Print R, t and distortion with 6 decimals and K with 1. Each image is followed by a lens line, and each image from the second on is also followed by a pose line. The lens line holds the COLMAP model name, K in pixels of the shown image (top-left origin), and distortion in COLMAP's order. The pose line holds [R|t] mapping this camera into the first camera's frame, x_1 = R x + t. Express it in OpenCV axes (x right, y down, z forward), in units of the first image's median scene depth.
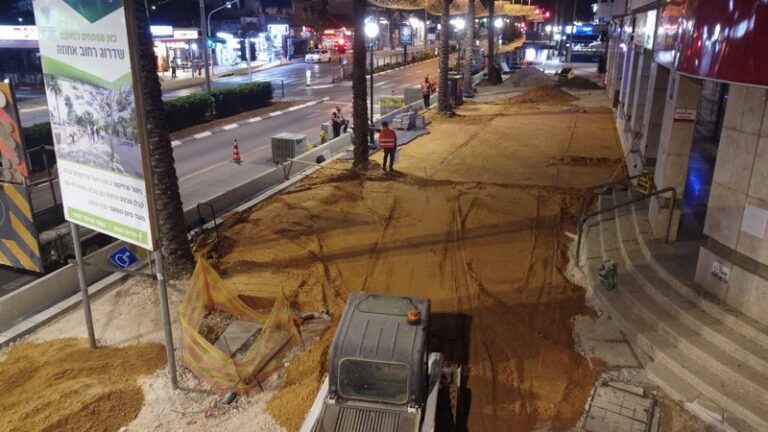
lens RADIAL K [[584.7, 0, 384.0], [0, 584.7, 216.0], [0, 0, 1]] dist [-0.005971, 0.001605]
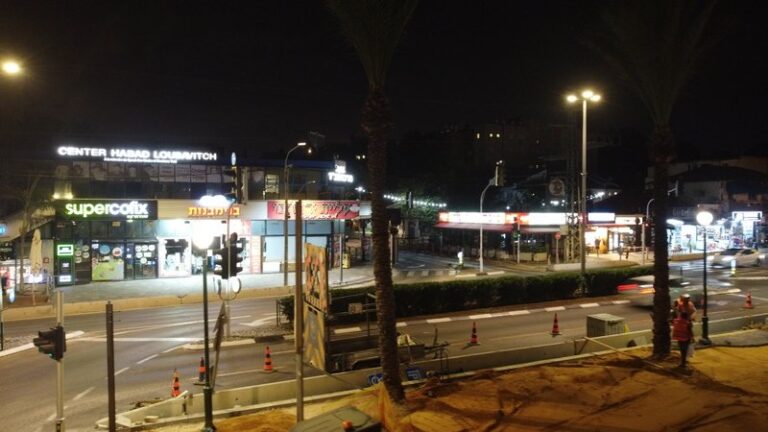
lens RADIAL K [[584.7, 0, 384.0], [0, 584.7, 216.0], [0, 0, 1]] dist [-0.005971, 0.001605]
pose [[0.686480, 0.003698, -0.727140, 0.382400], [-0.223887, 0.952482, -0.206524, -0.009333], [0.691824, 0.304572, 0.654688, 0.014773]]
